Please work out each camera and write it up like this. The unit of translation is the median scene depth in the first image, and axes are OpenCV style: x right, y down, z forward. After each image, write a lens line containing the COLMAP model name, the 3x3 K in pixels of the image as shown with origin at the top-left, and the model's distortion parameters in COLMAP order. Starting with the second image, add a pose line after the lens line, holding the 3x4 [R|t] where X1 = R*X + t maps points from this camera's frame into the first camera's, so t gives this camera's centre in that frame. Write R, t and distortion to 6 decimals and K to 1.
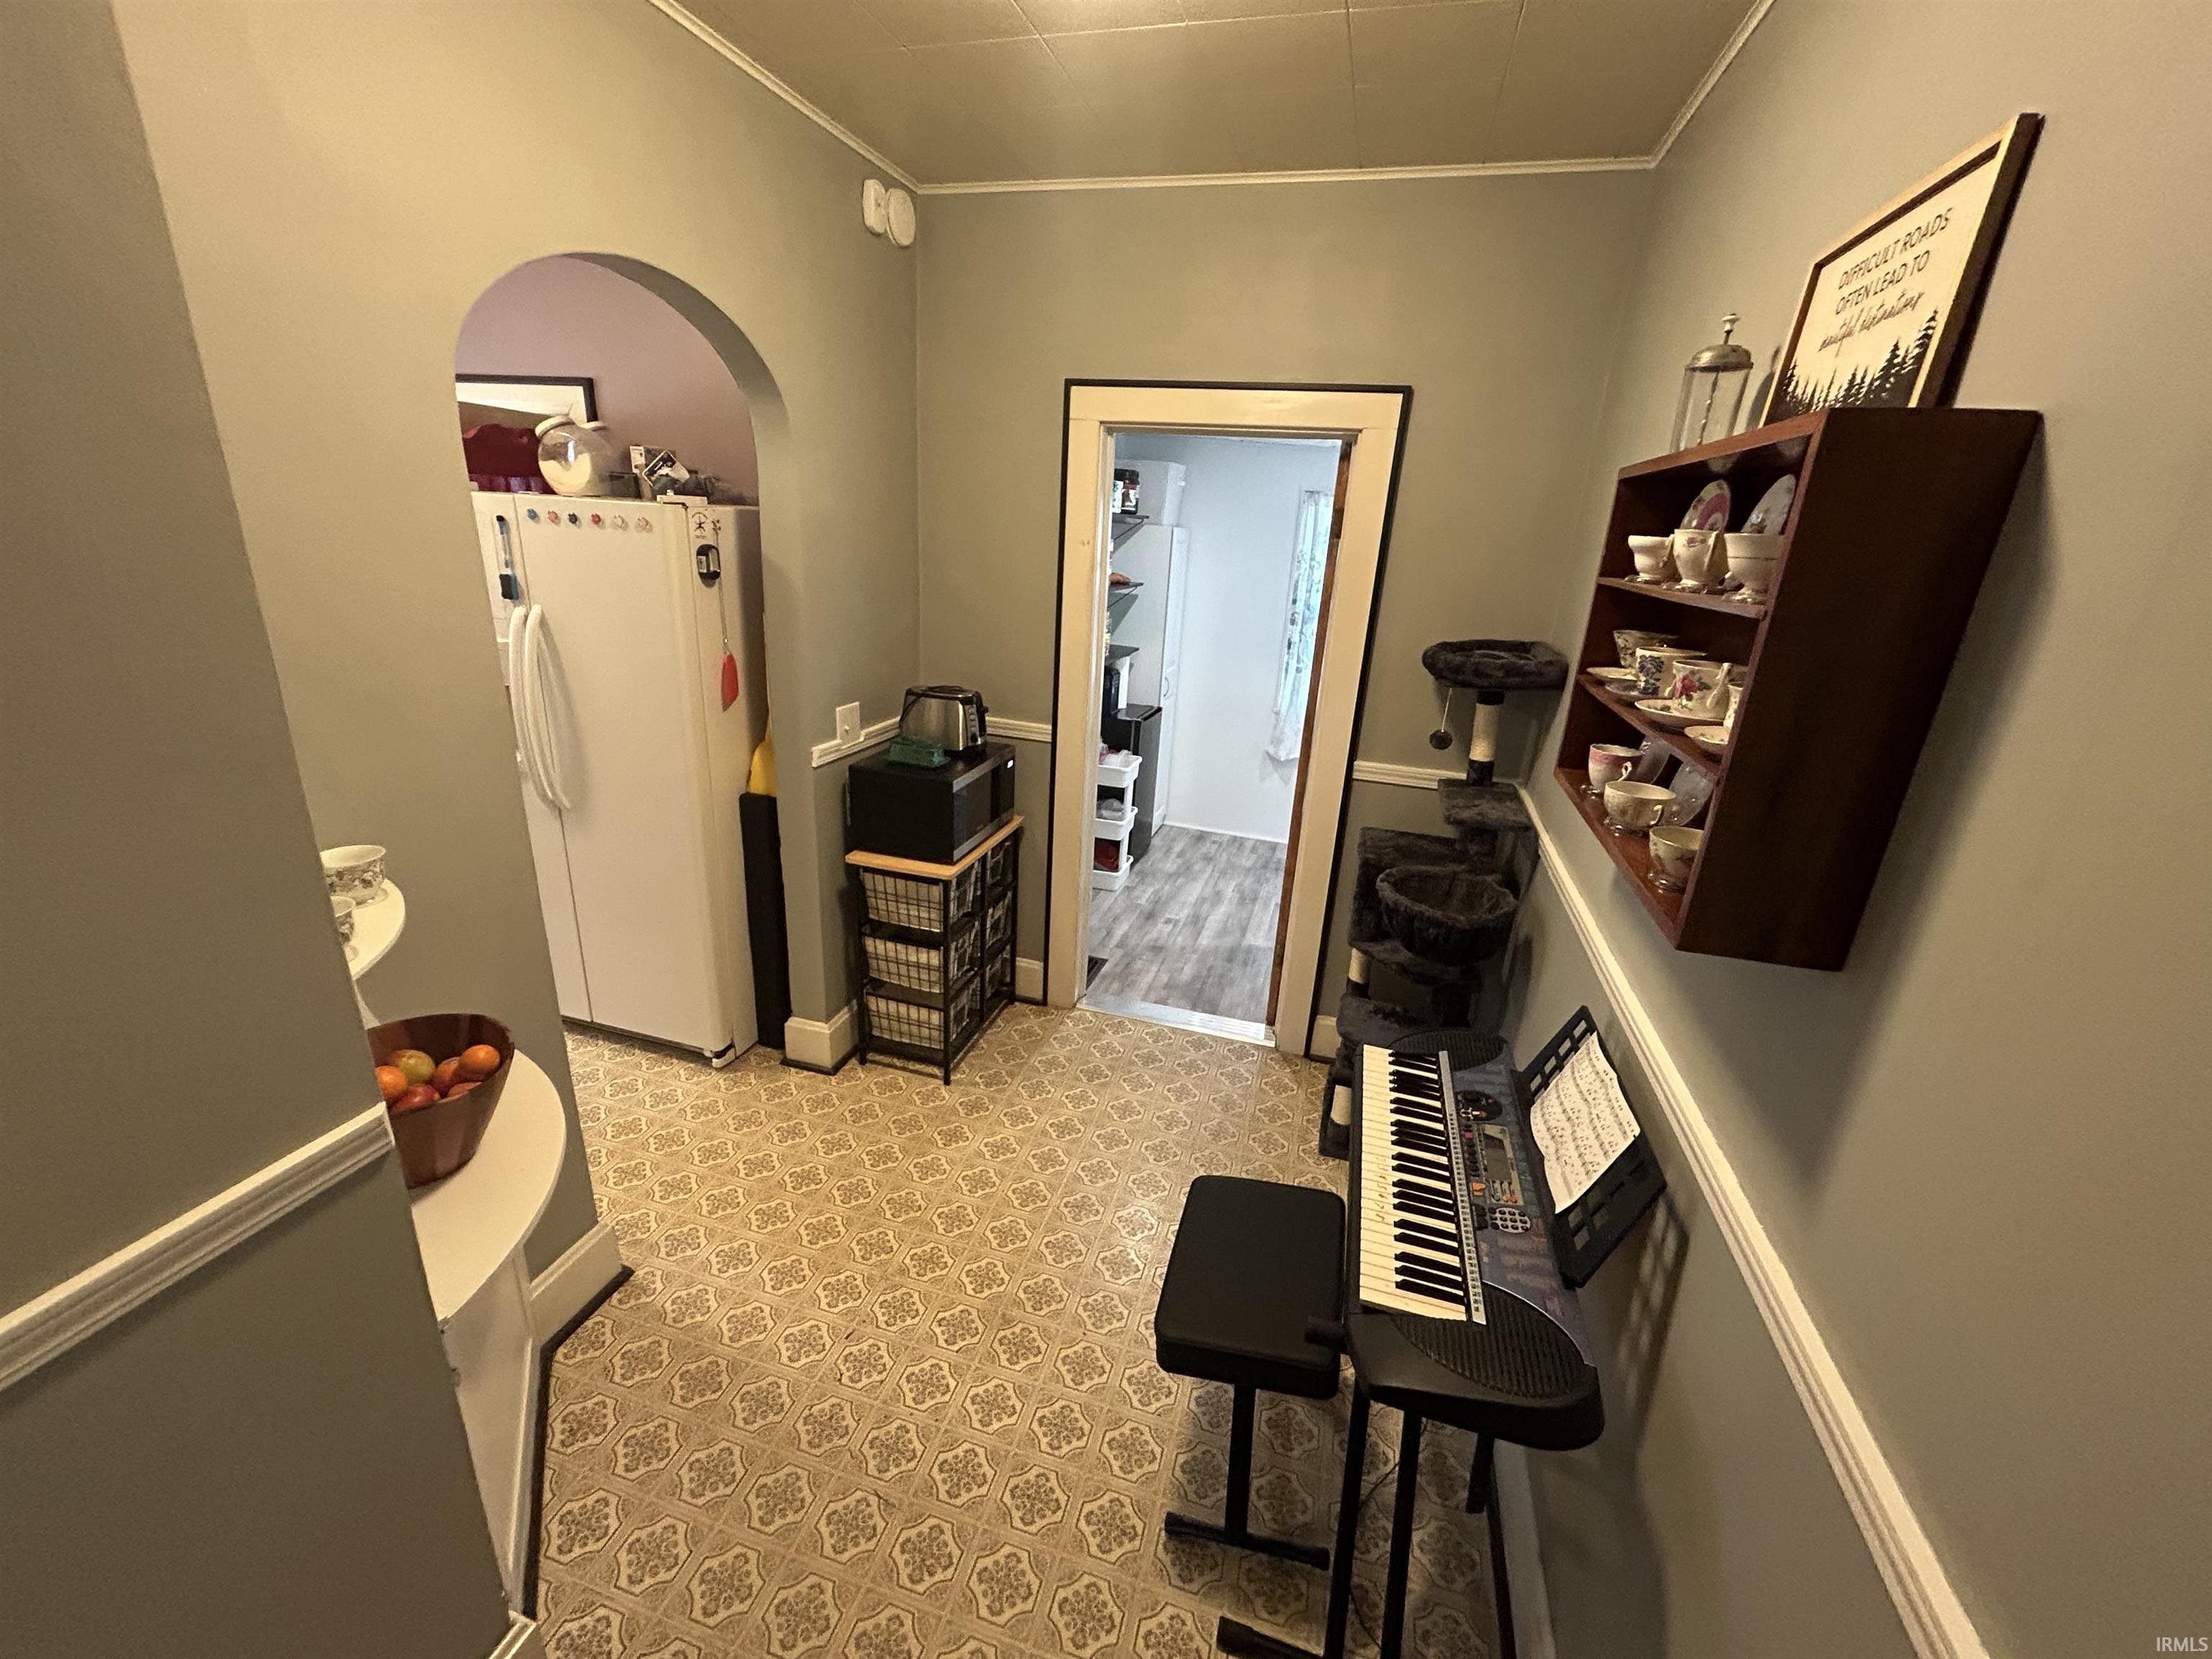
lens RADIAL K [[897.2, 0, 1096.3], [0, 897.2, 825.8], [0, 0, 1]] dist [-0.001358, 0.001085]
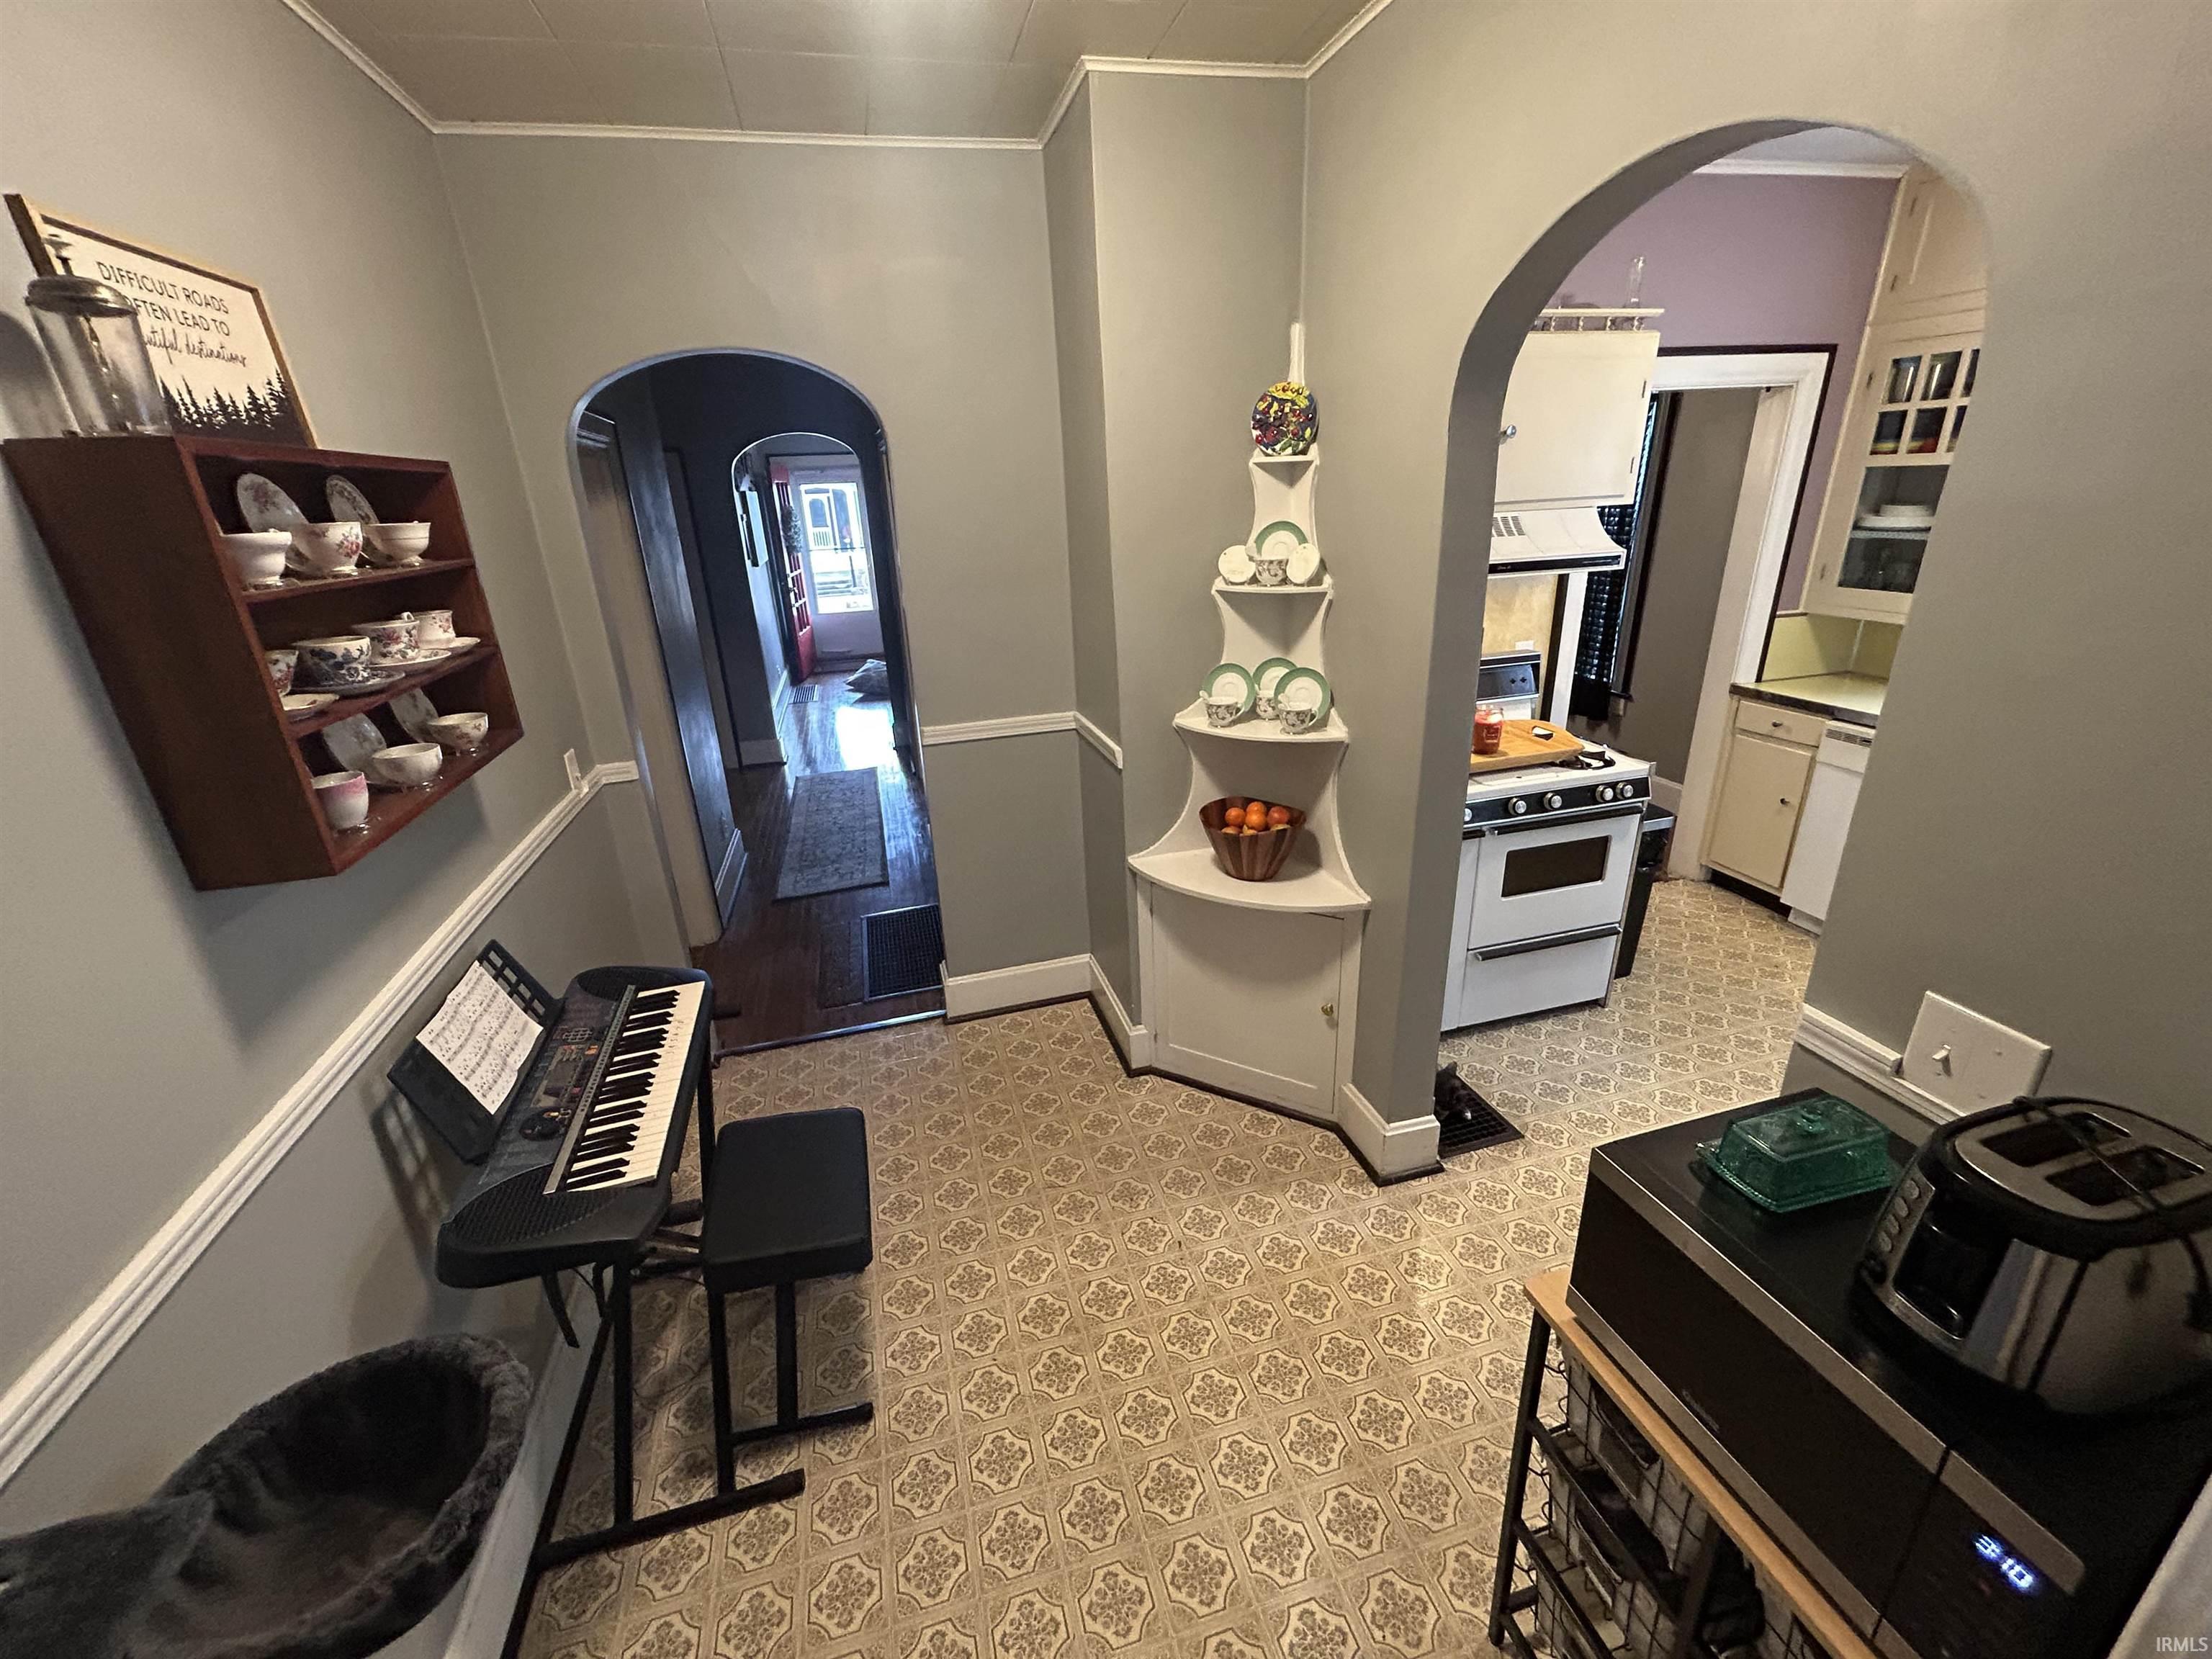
lens RADIAL K [[897.2, 0, 1110.1], [0, 897.2, 822.2], [0, 0, 1]] dist [-0.001358, 0.001085]
pose [[-0.840824, 0.174462, -0.512424, 0.205434], [-0.172687, 0.810724, 0.559380, -0.345500], [0.513025, 0.558829, -0.651548, 1.020020]]
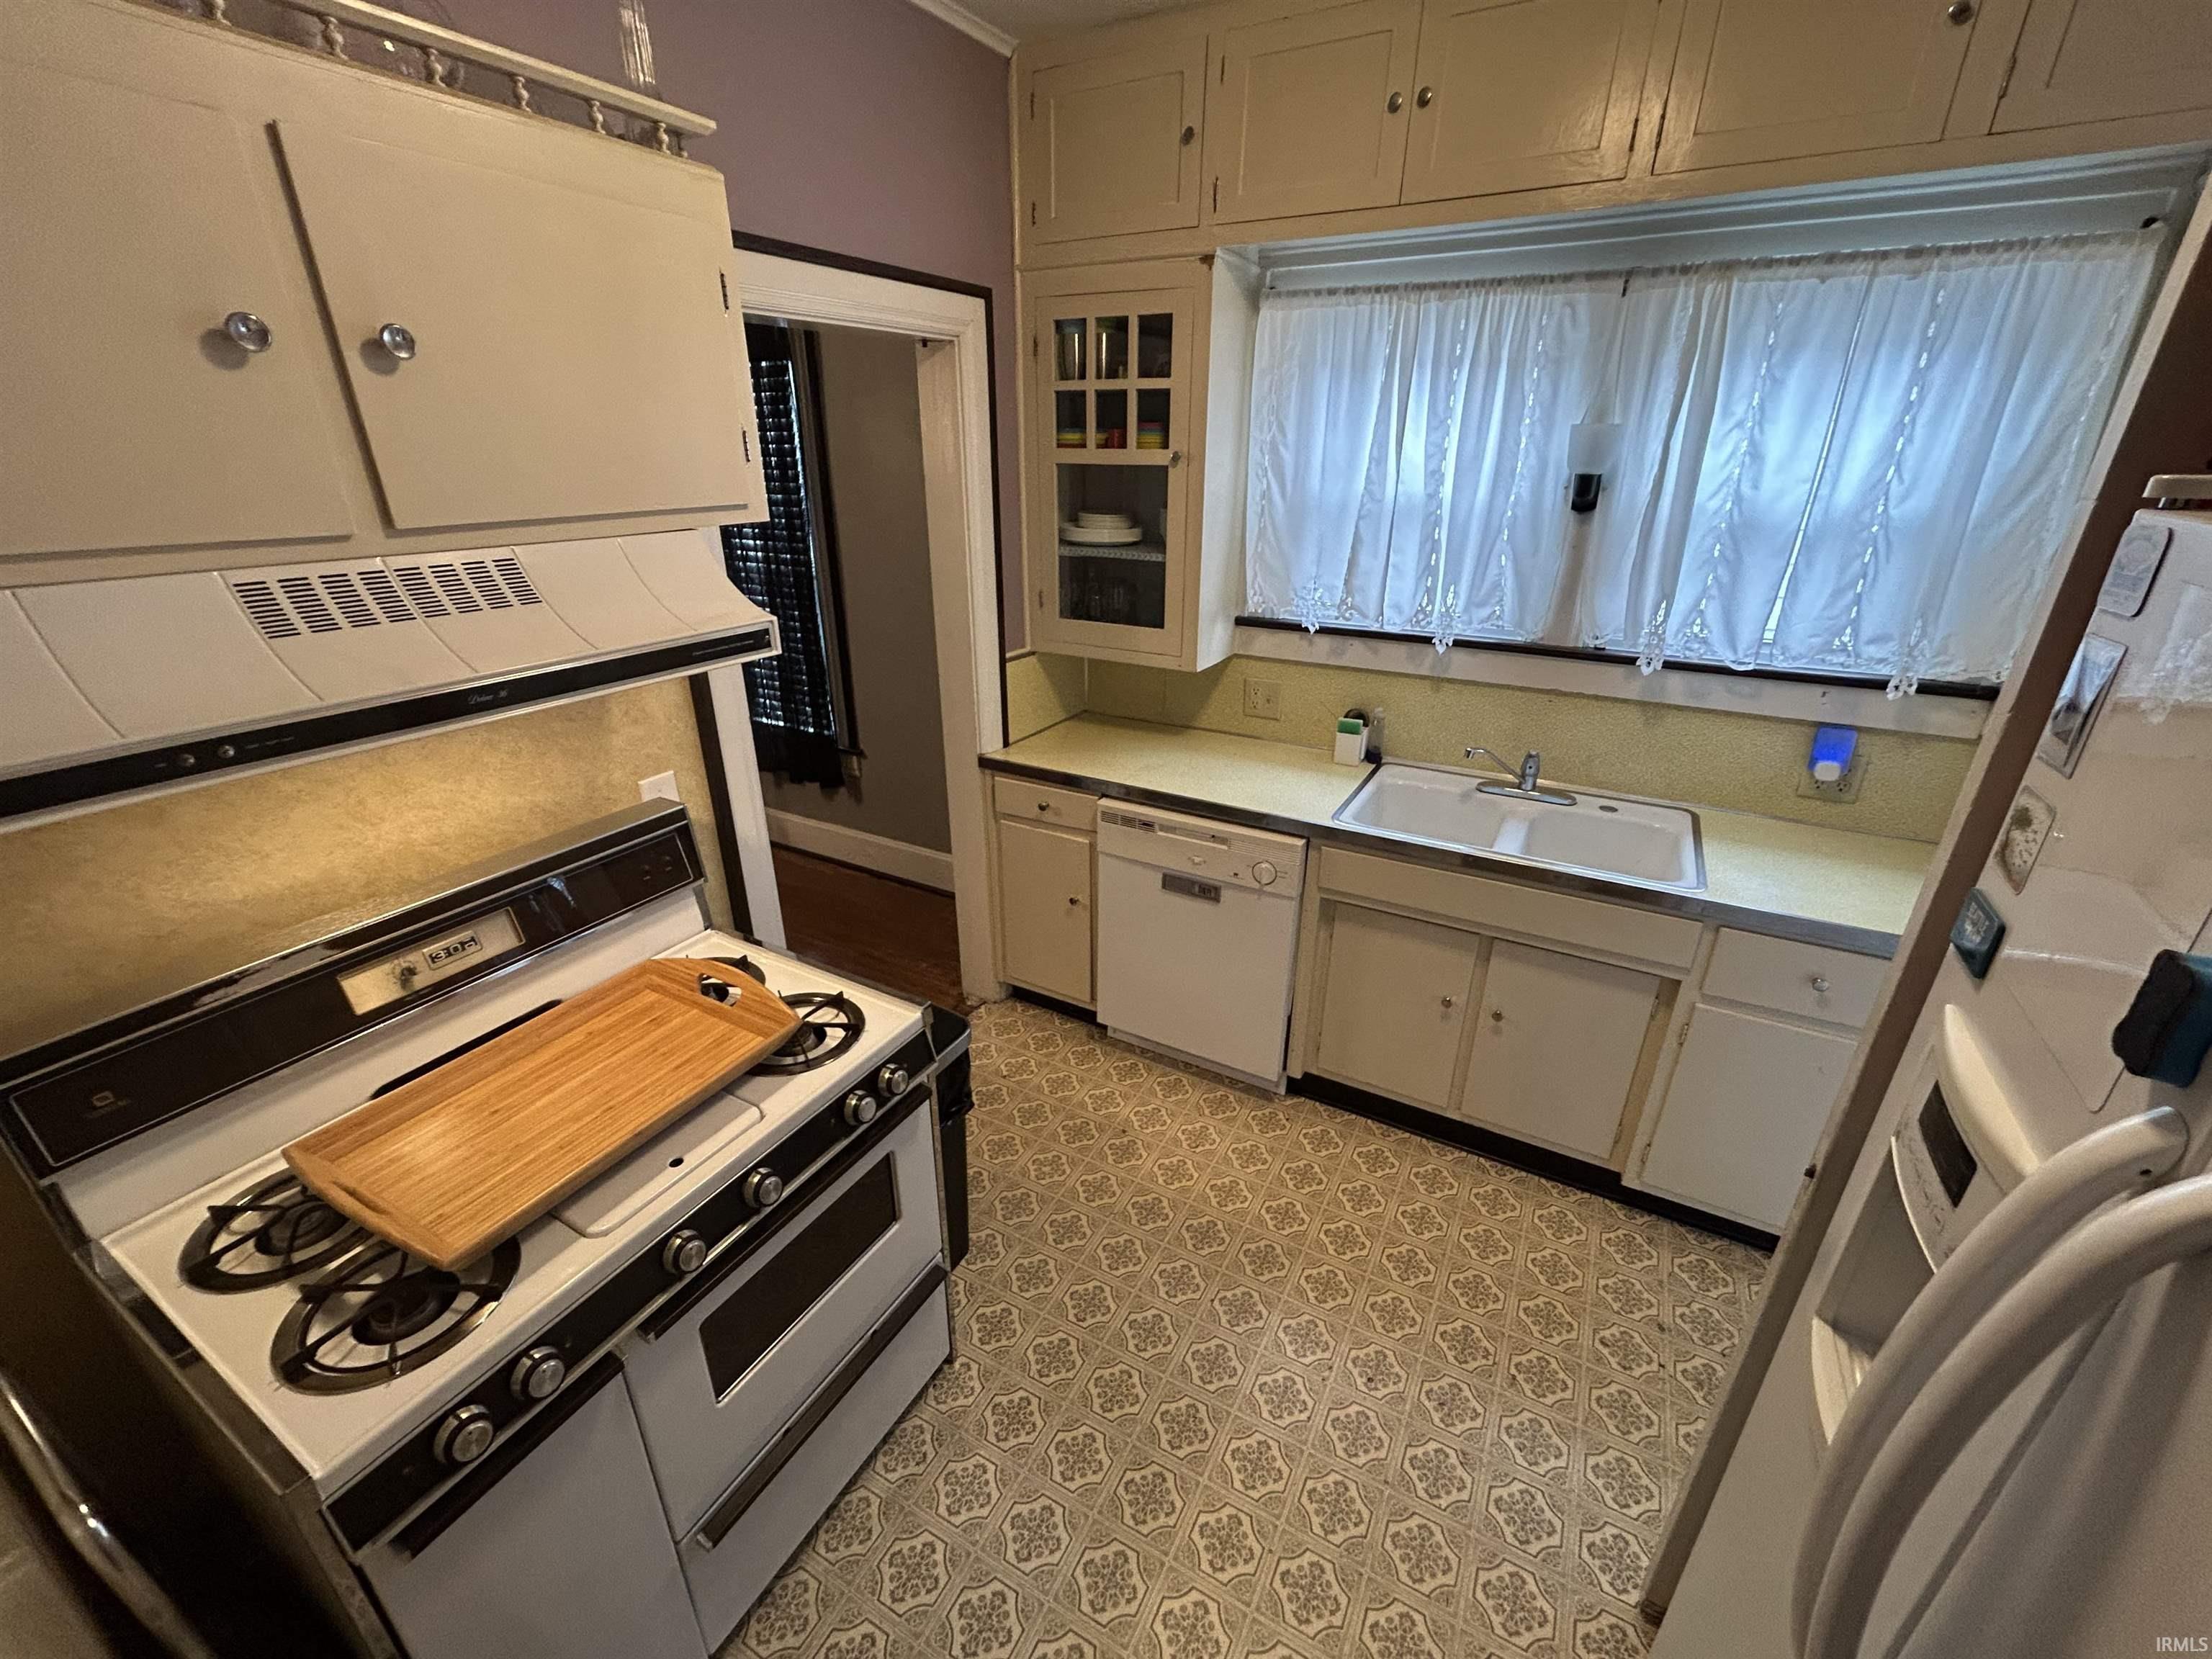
lens RADIAL K [[897.2, 0, 1104.2], [0, 897.2, 823.5], [0, 0, 1]] dist [-0.001358, 0.001085]
pose [[-0.207214, 0.329219, -0.921237, -0.400790], [-0.315290, 0.868956, 0.381454, -0.277945], [0.926096, 0.369499, -0.076261, 0.735448]]
